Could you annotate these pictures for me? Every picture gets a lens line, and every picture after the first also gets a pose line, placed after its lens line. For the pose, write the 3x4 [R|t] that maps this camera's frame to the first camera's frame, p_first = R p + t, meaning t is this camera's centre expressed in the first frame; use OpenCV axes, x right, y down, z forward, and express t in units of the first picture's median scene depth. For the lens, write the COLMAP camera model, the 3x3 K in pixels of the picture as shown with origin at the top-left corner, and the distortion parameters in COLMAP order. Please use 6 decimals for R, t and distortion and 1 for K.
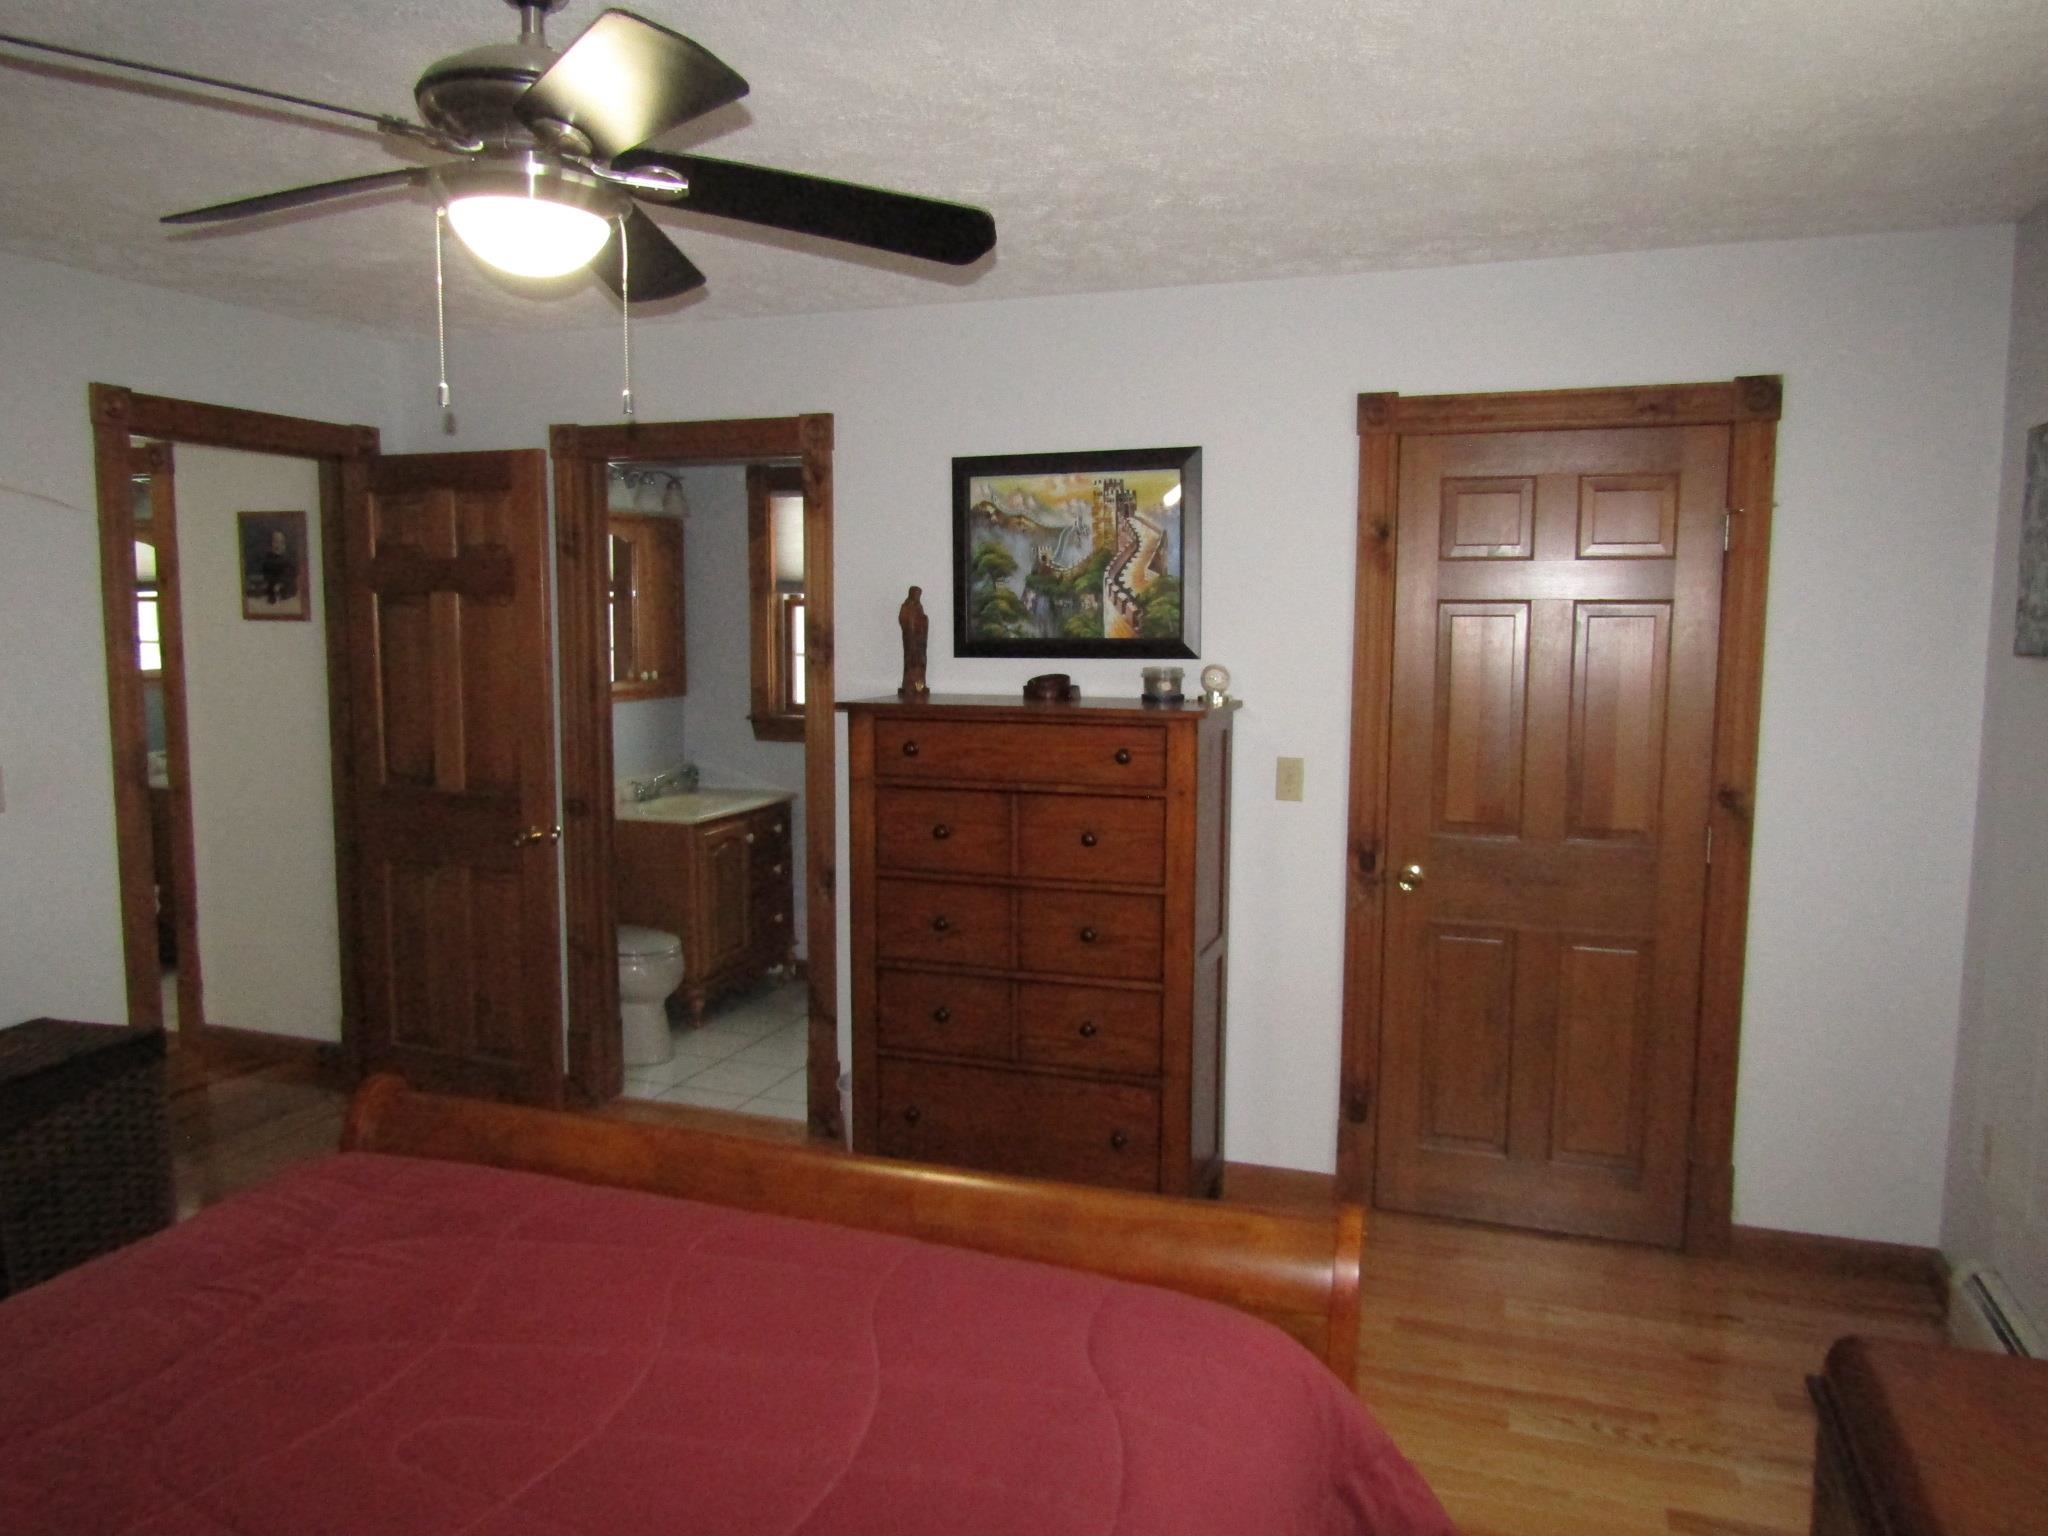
lens RADIAL K [[1450.6, 0, 1016.8], [0, 1450.6, 768.3], [0, 0, 1]] dist [-0.010603, -0.000230]
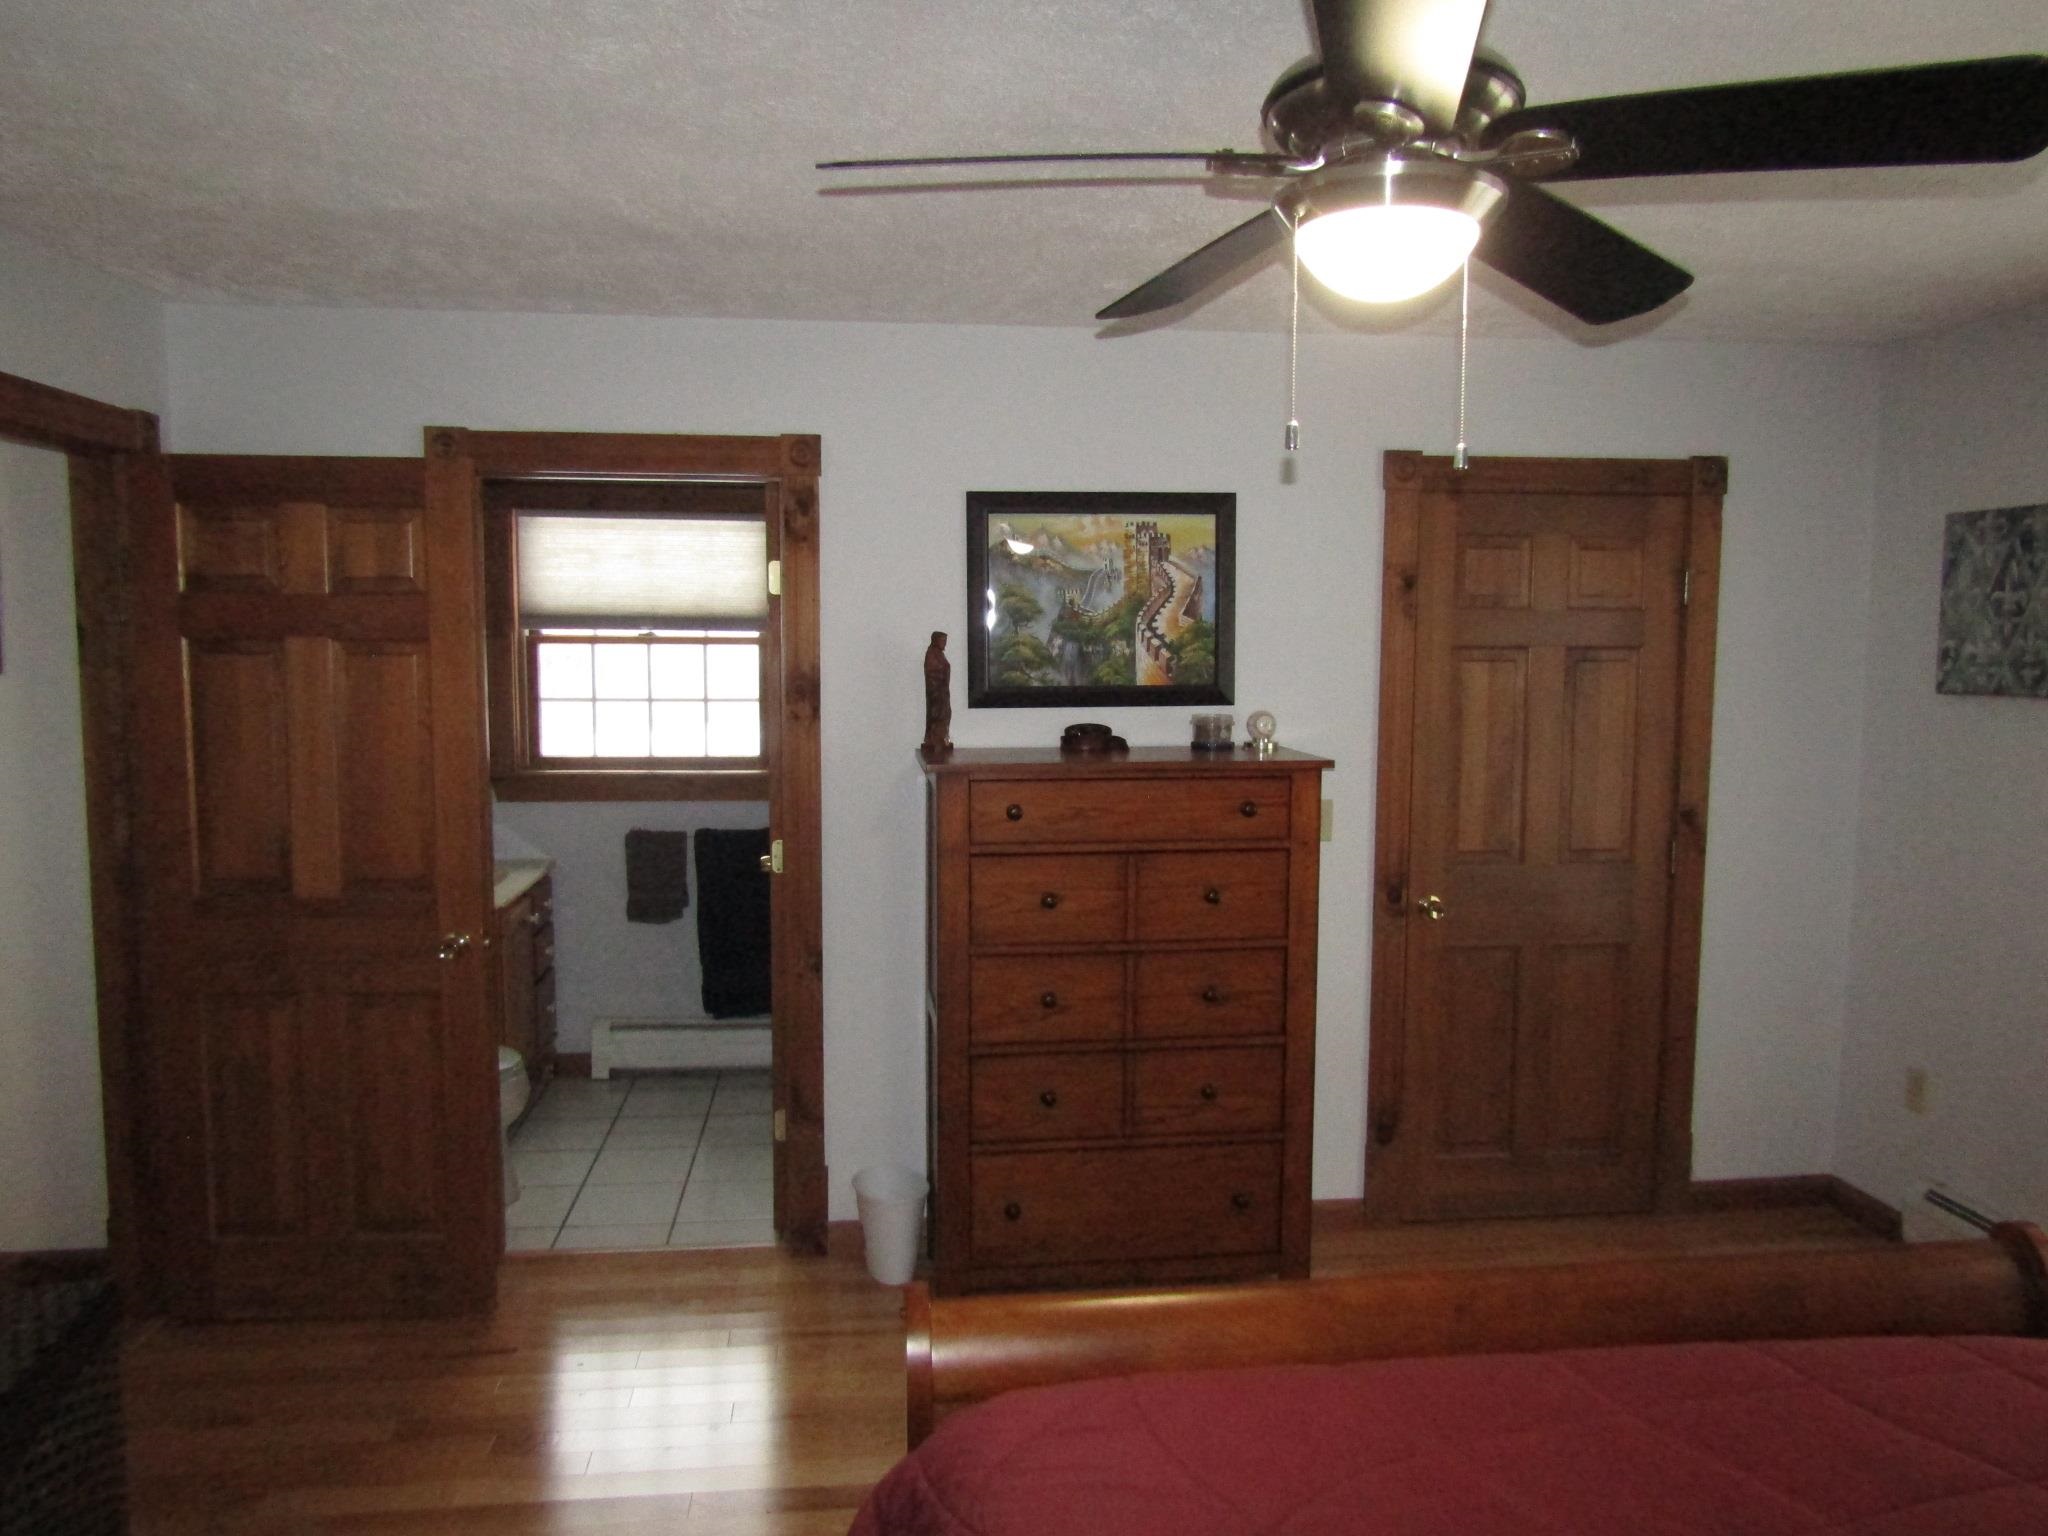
lens RADIAL K [[1450.6, 0, 1022.2], [0, 1450.6, 772.5], [0, 0, 1]] dist [-0.010603, -0.000230]
pose [[0.897456, -0.044378, 0.438866, -0.439502], [0.048209, 0.998834, 0.002417, -0.038207], [-0.438462, 0.018989, 0.898549, 0.166900]]
